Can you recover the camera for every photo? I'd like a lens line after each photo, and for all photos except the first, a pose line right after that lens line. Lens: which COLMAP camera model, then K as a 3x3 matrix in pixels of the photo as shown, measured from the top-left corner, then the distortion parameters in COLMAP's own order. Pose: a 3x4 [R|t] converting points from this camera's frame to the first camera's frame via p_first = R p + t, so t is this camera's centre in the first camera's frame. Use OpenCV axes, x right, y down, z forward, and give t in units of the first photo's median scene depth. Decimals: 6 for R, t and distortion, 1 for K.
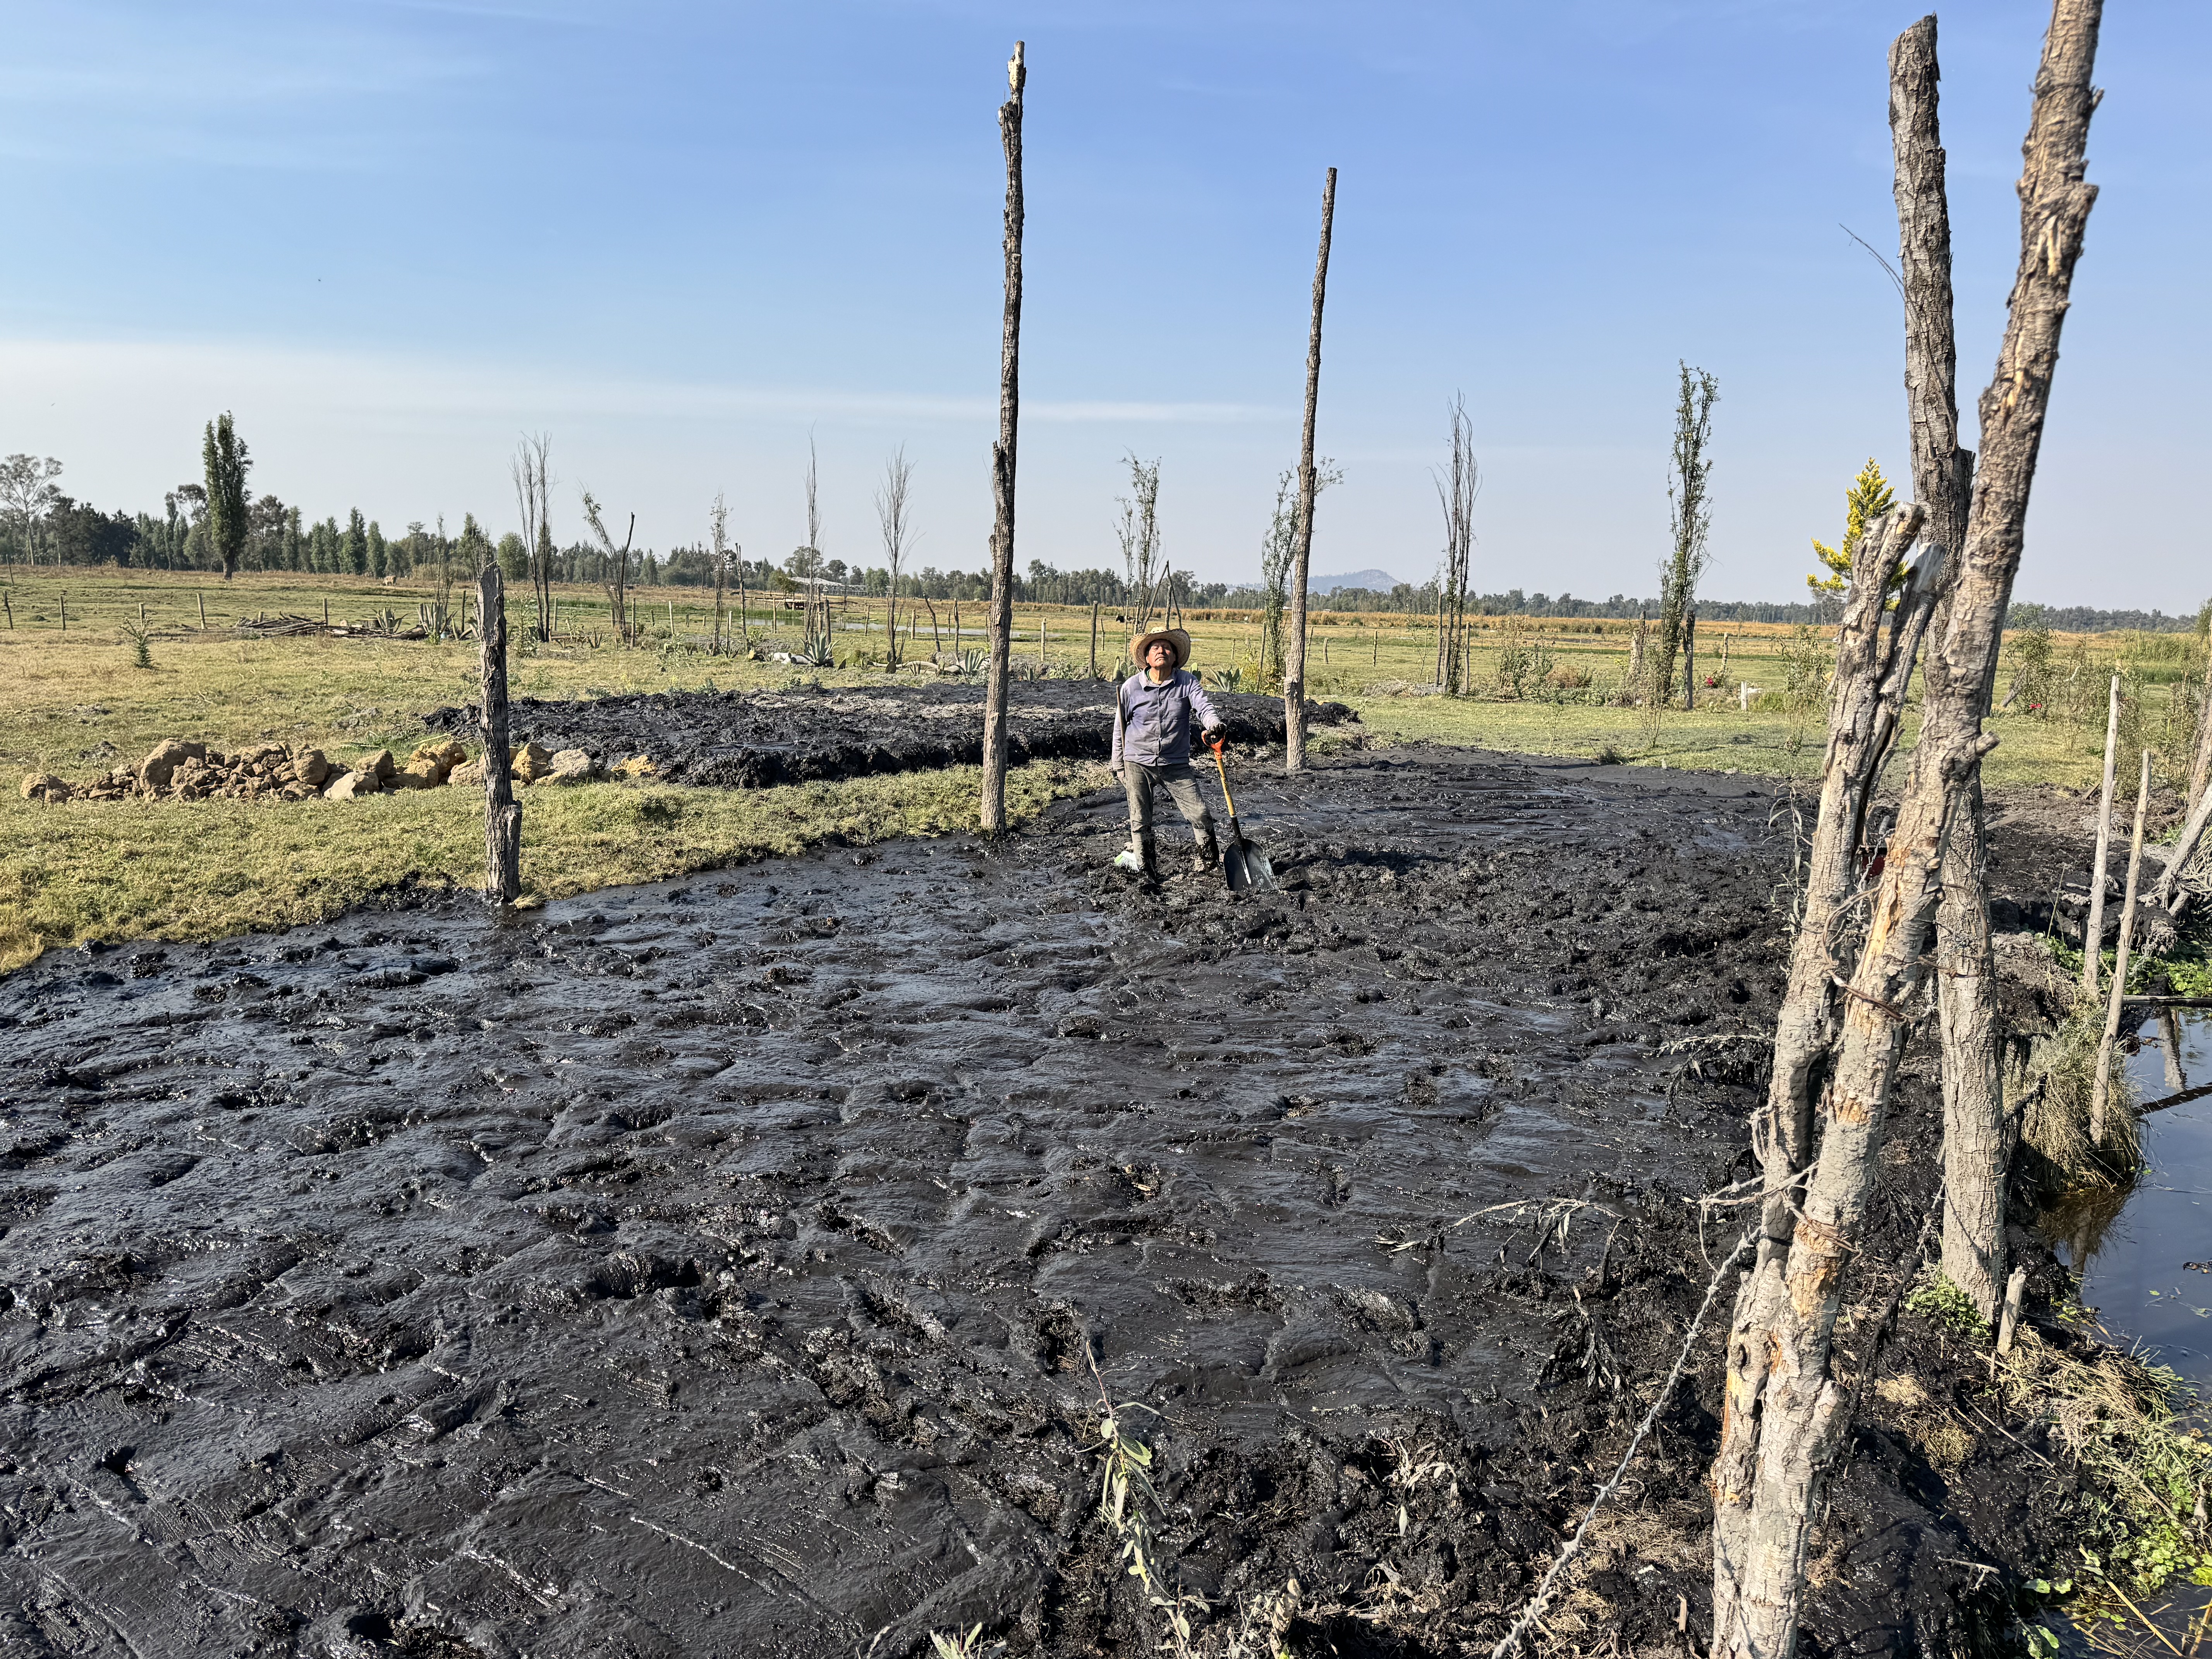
lens RADIAL K [[1559.1, 0, 1106.0], [0, 1559.1, 829.5], [0, 0, 1]] dist [0.071153, -0.000191]
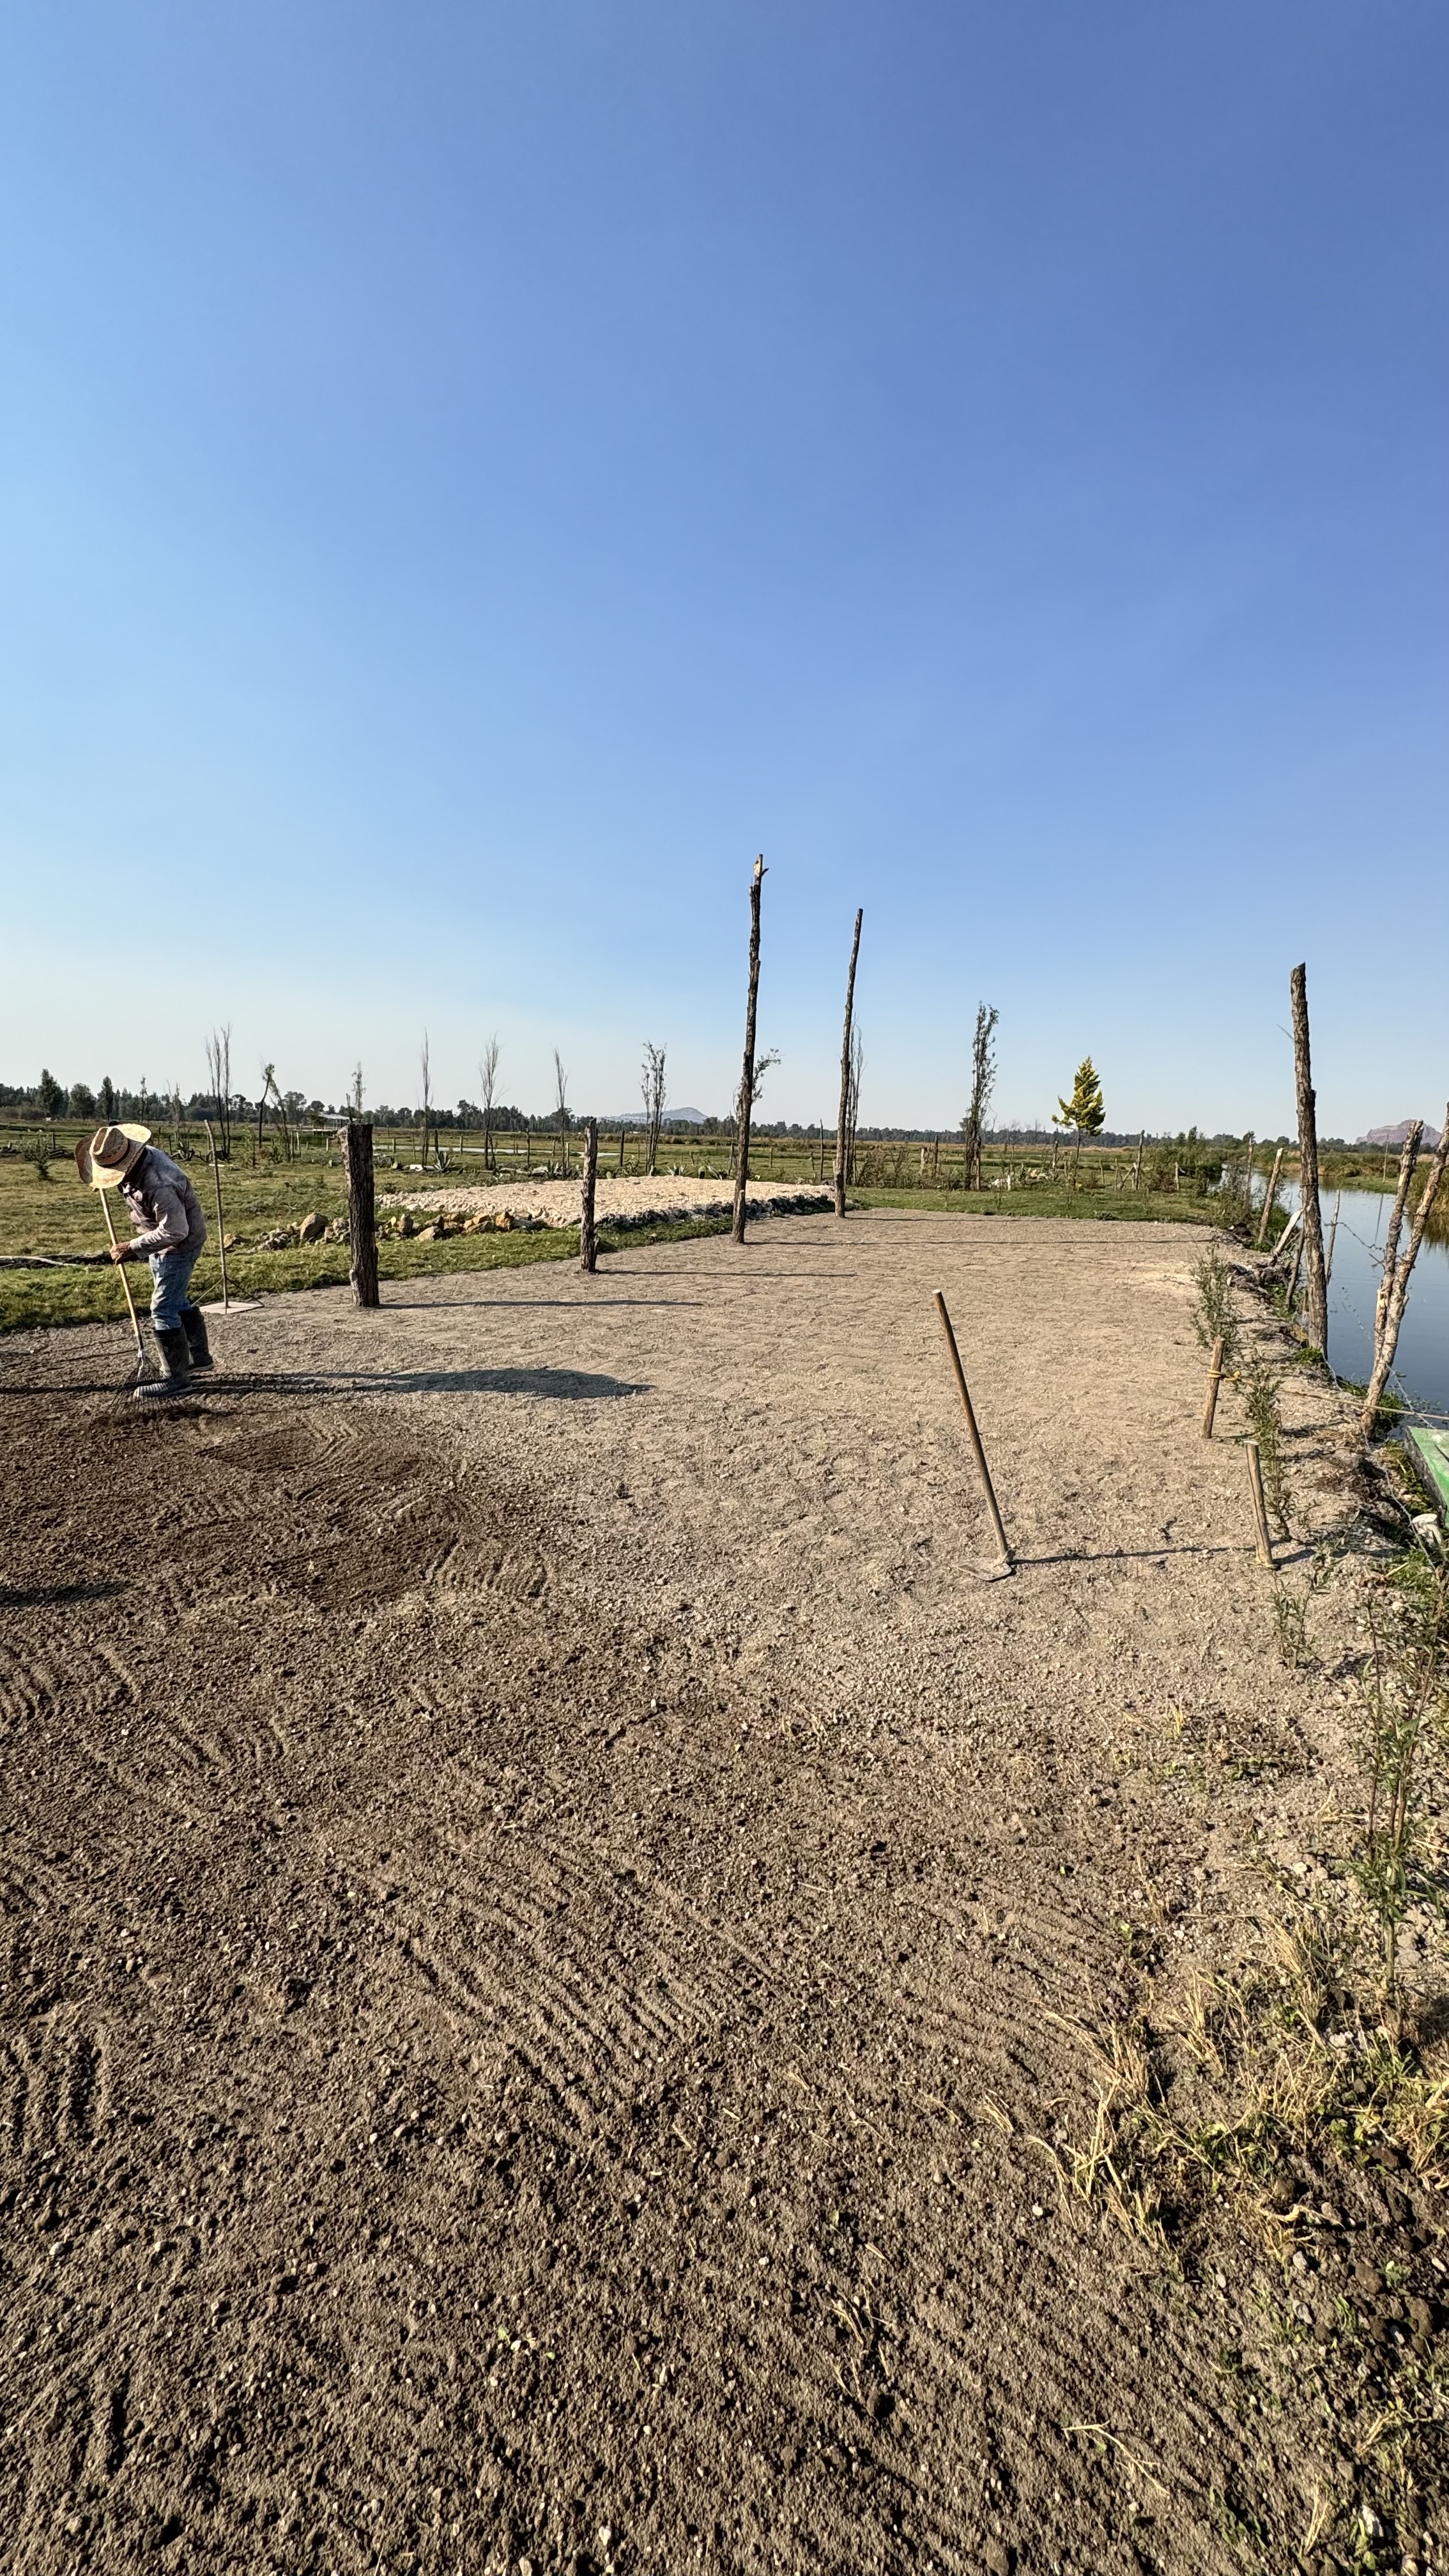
lens RADIAL K [[1055.8, 0, 724.5], [0, 1055.8, 1288.0], [0, 0, 1]] dist [0.000871, 0.000025]
pose [[0.980841, -0.033982, 0.191821, -0.168026], [0.033094, 0.999422, 0.007832, 0.018586], [-0.191977, -0.001334, 0.981399, -0.141463]]
